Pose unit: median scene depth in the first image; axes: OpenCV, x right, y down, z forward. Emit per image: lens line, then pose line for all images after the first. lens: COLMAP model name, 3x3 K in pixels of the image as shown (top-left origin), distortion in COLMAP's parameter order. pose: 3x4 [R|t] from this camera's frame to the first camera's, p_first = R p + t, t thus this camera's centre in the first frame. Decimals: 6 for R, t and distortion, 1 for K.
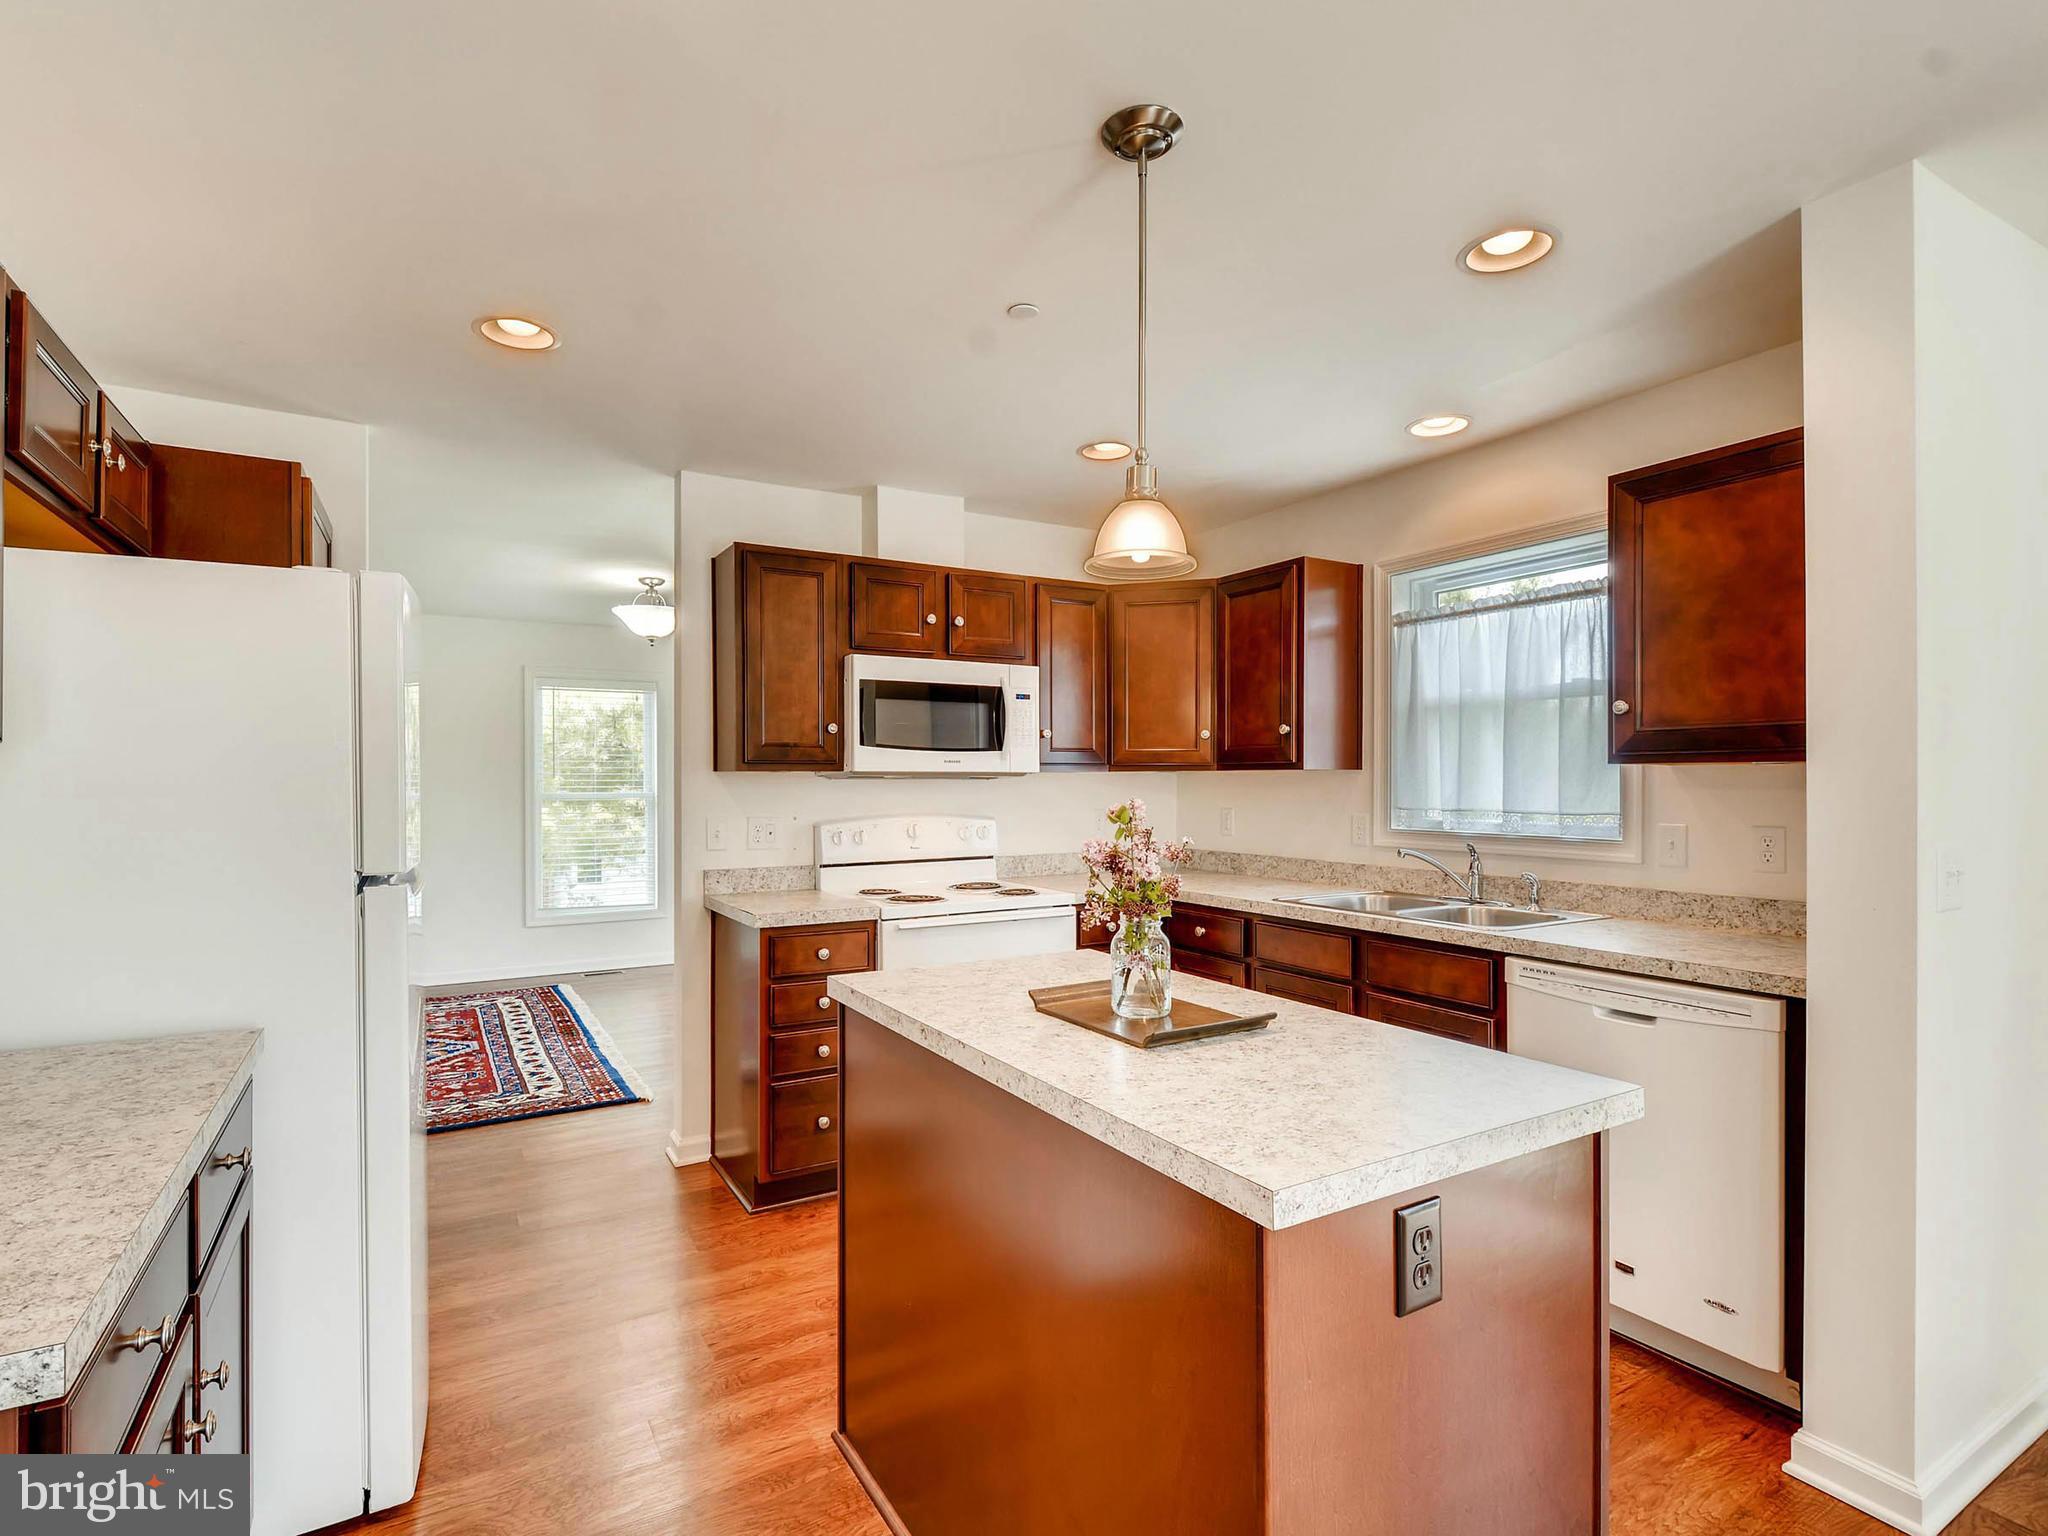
lens RADIAL K [[1005.6, 0, 1019.2], [0, 1005.6, 778.0], [0, 0, 1]] dist [0.013343, -0.008268]
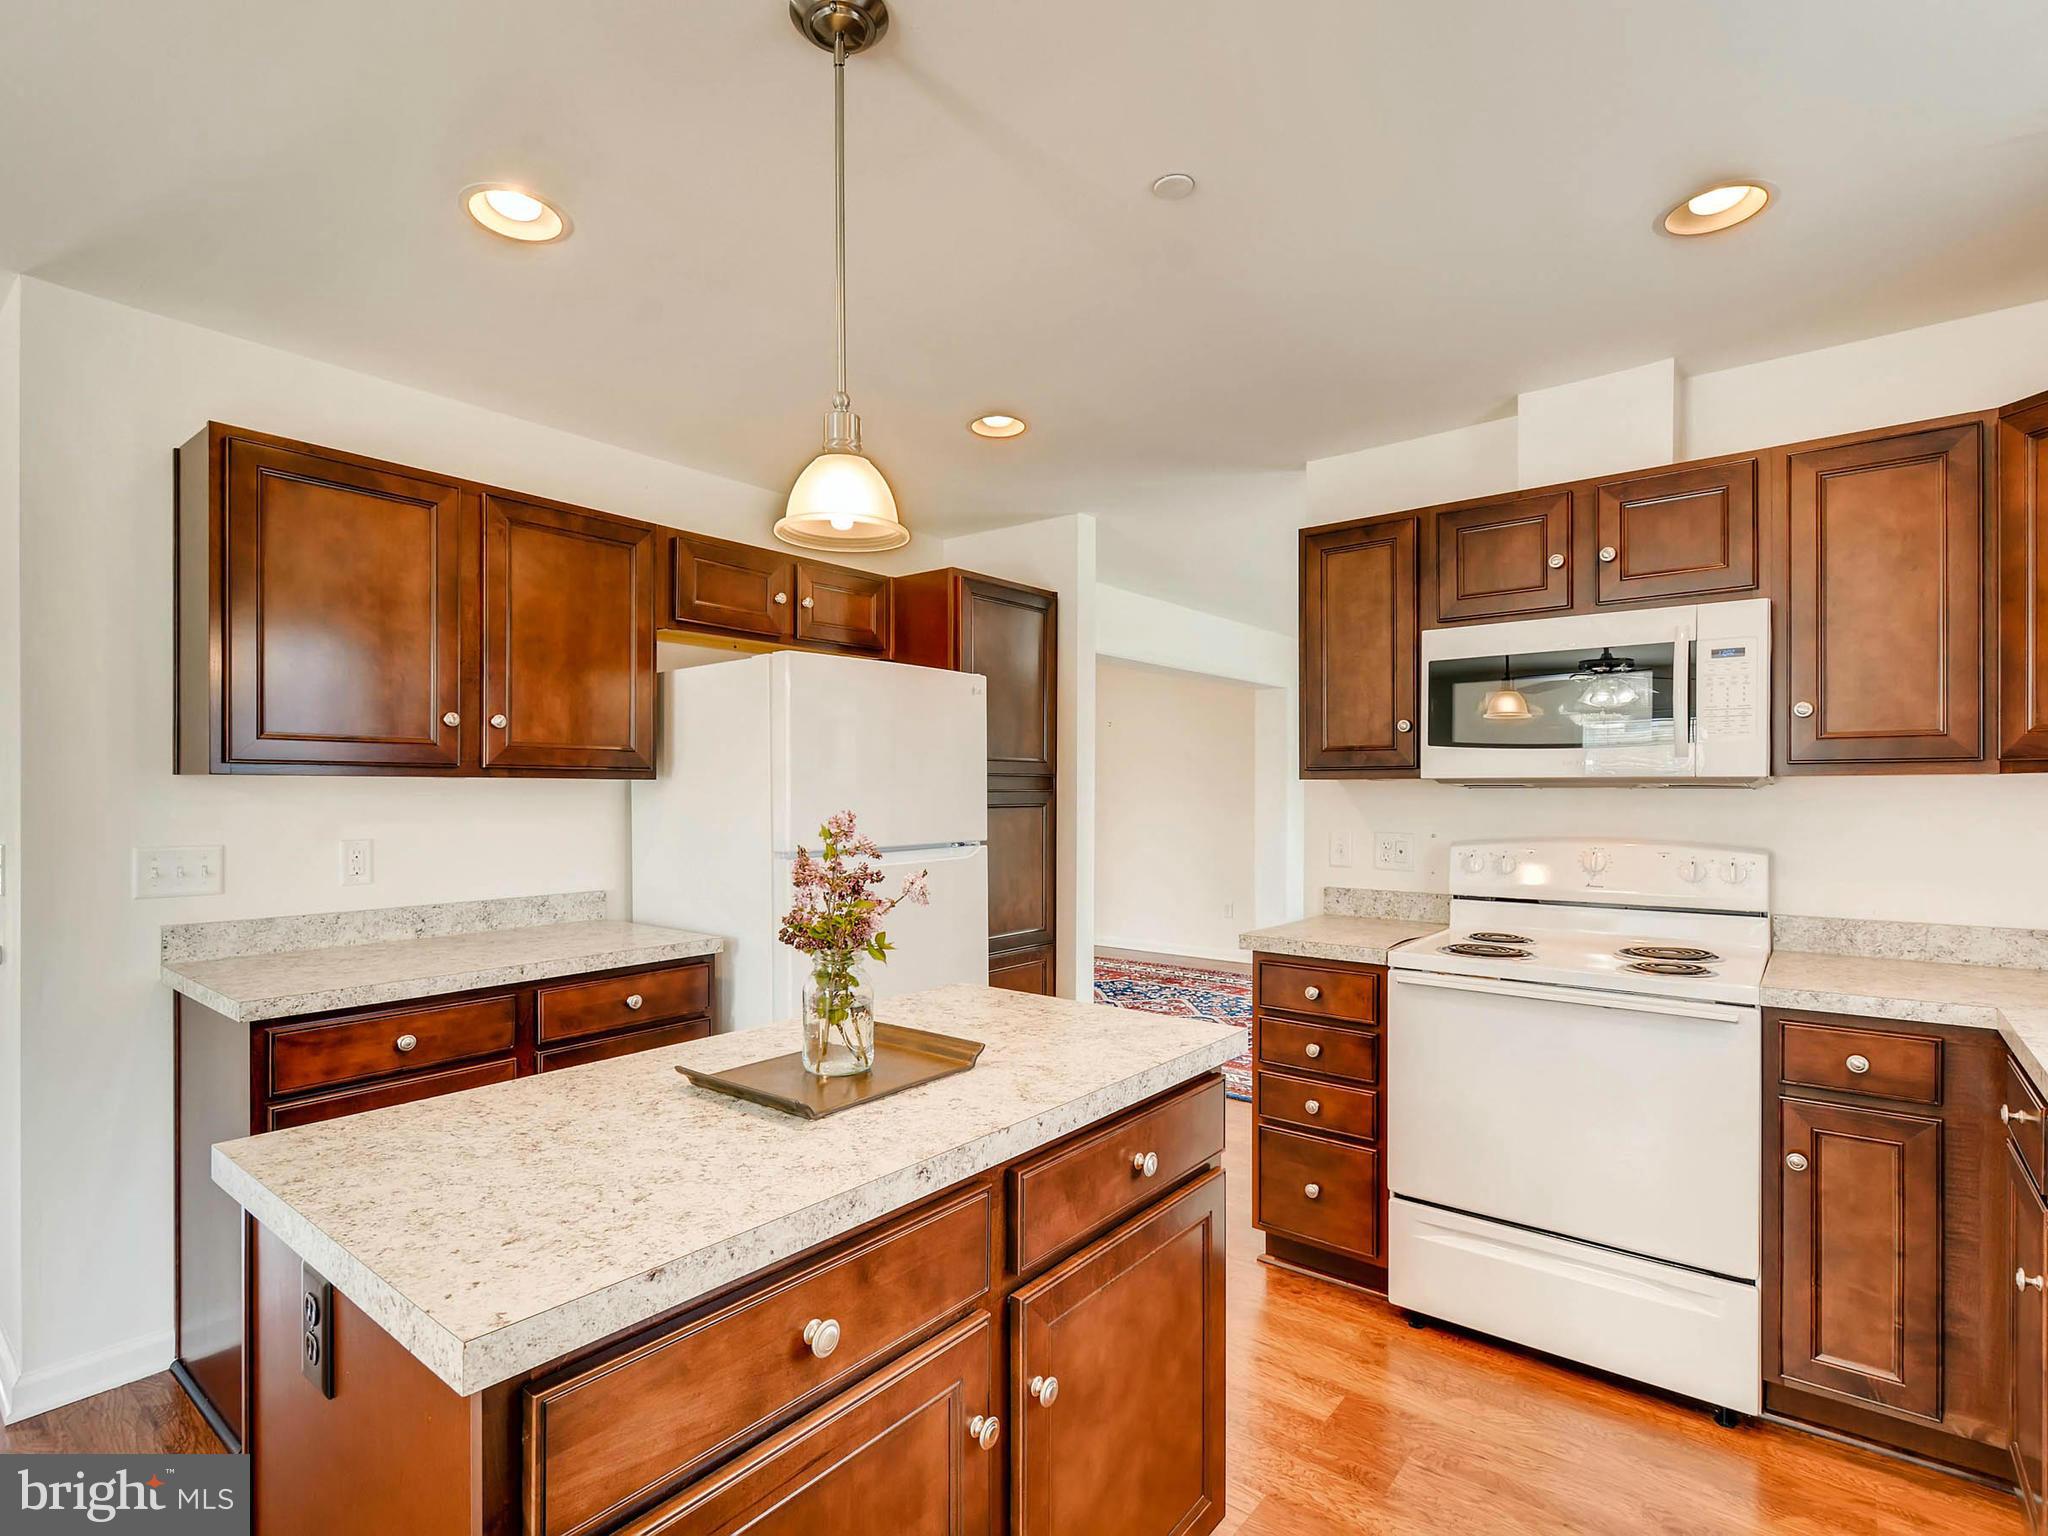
lens RADIAL K [[1005.6, 0, 987.3], [0, 1005.6, 789.0], [0, 0, 1]] dist [0.013343, -0.008268]
pose [[0.343310, 0.000078, -0.939222, 0.459823], [0.002333, 0.999997, 0.000936, 0.000210], [0.939219, -0.002513, 0.343309, 0.400392]]
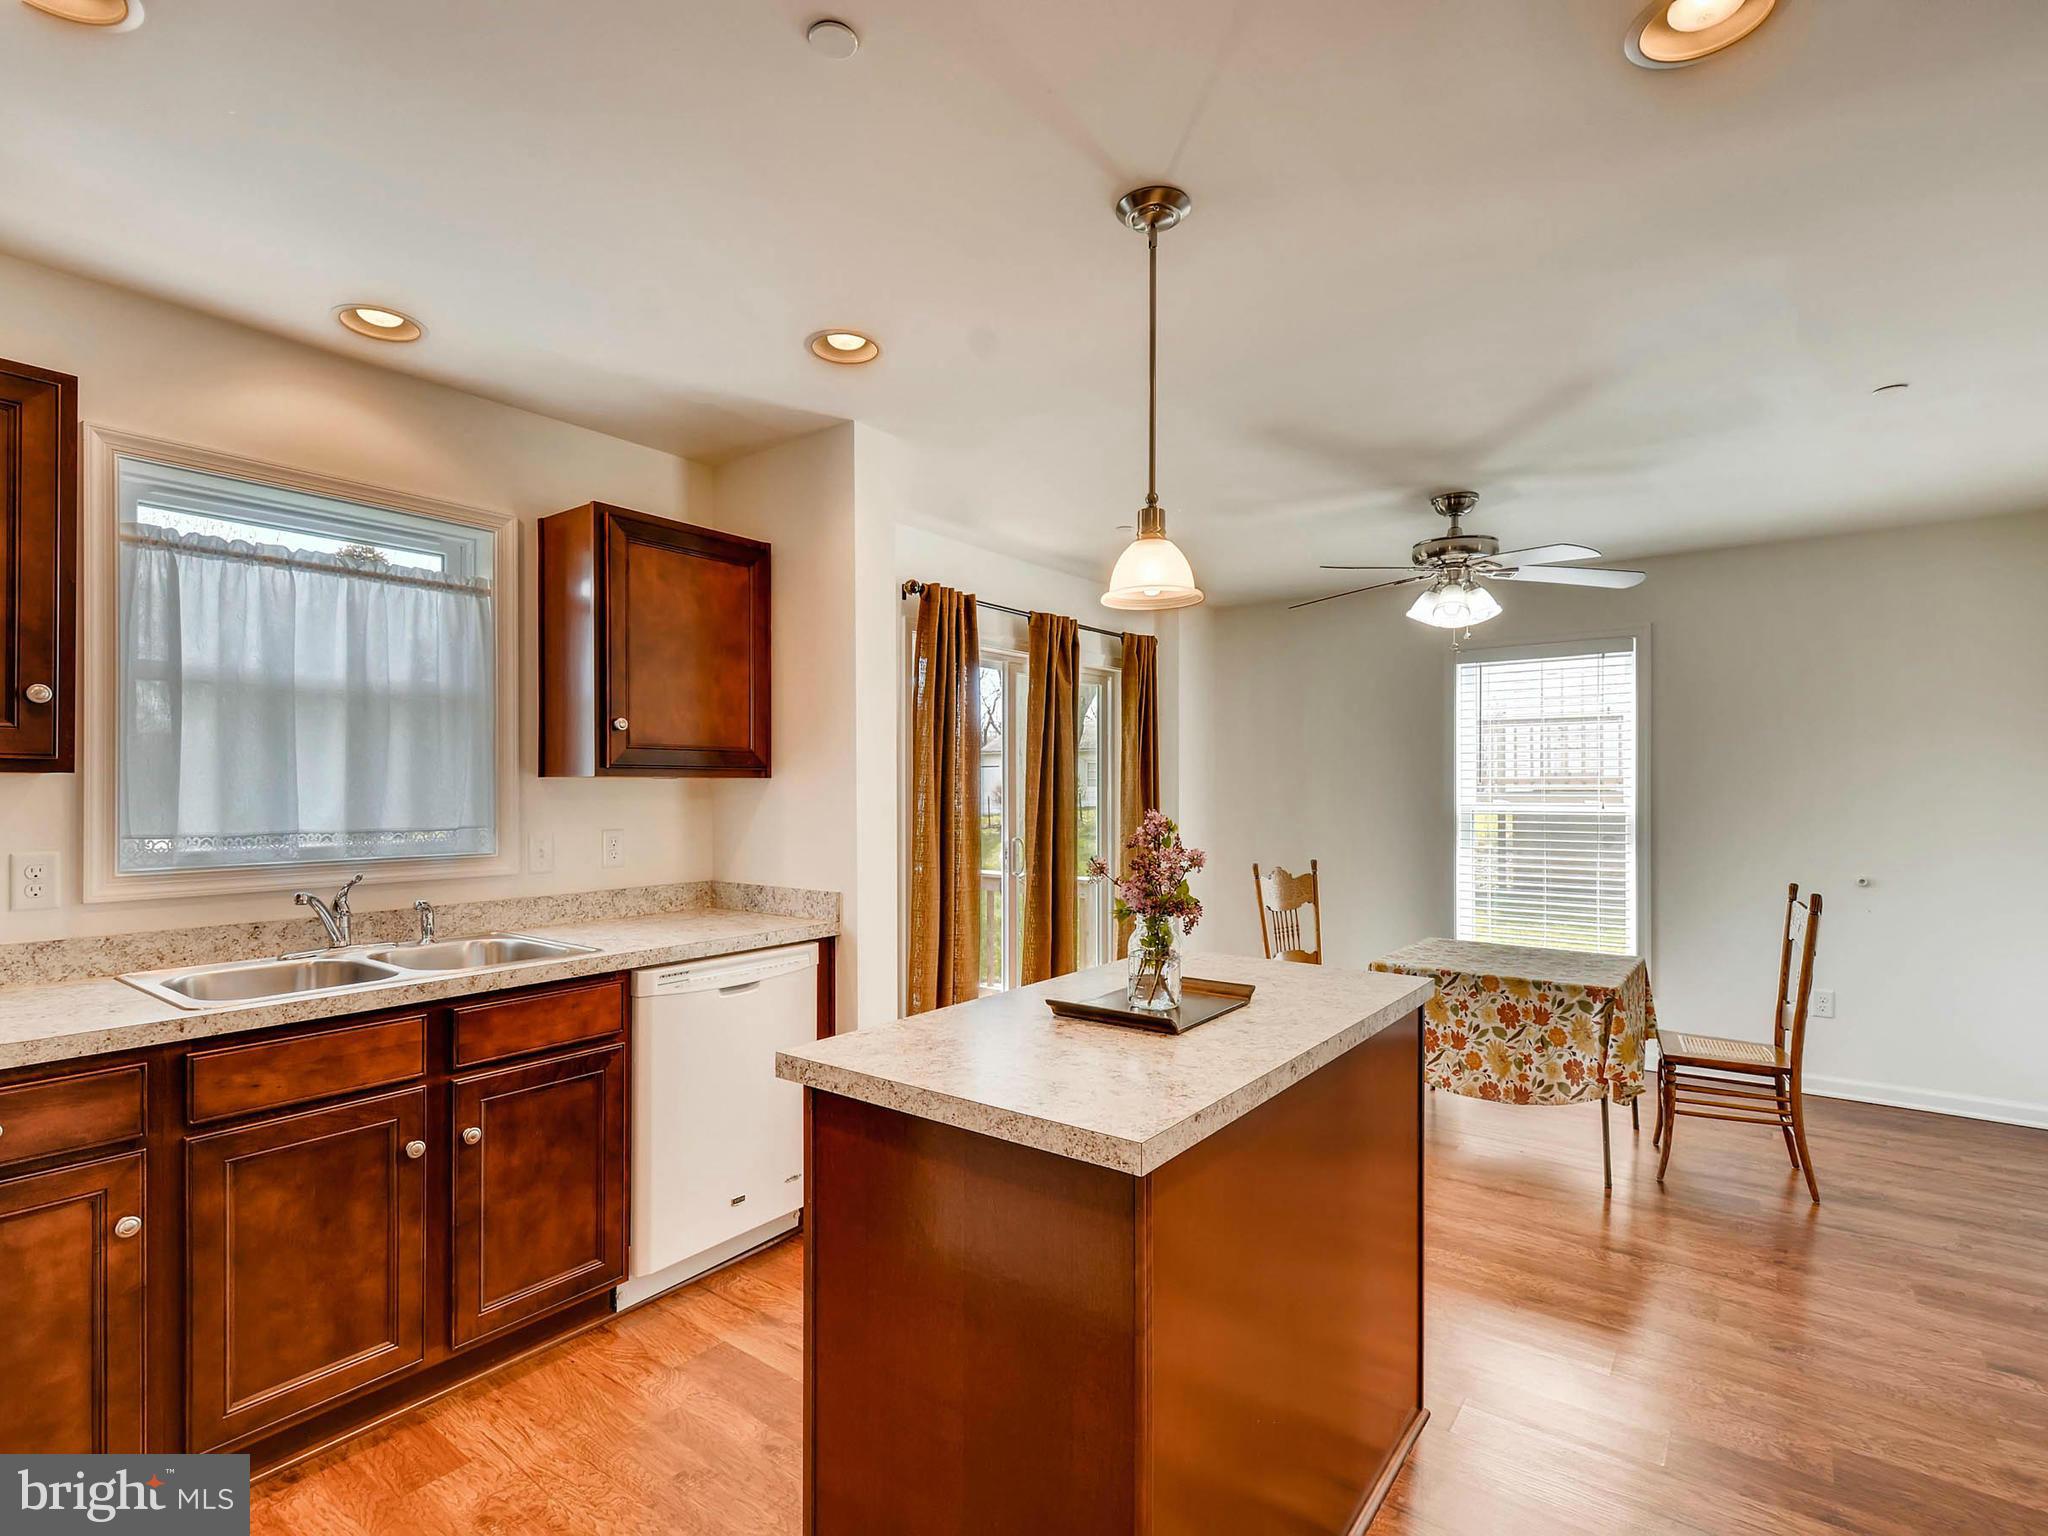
lens RADIAL K [[1005.6, 0, 988.4], [0, 1005.6, 781.5], [0, 0, 1]] dist [0.013343, -0.008268]
pose [[-0.367300, 0.006392, 0.930081, -0.406457], [-0.002752, 0.999965, -0.007959, -0.000866], [-0.930098, -0.005483, -0.367269, 0.762761]]
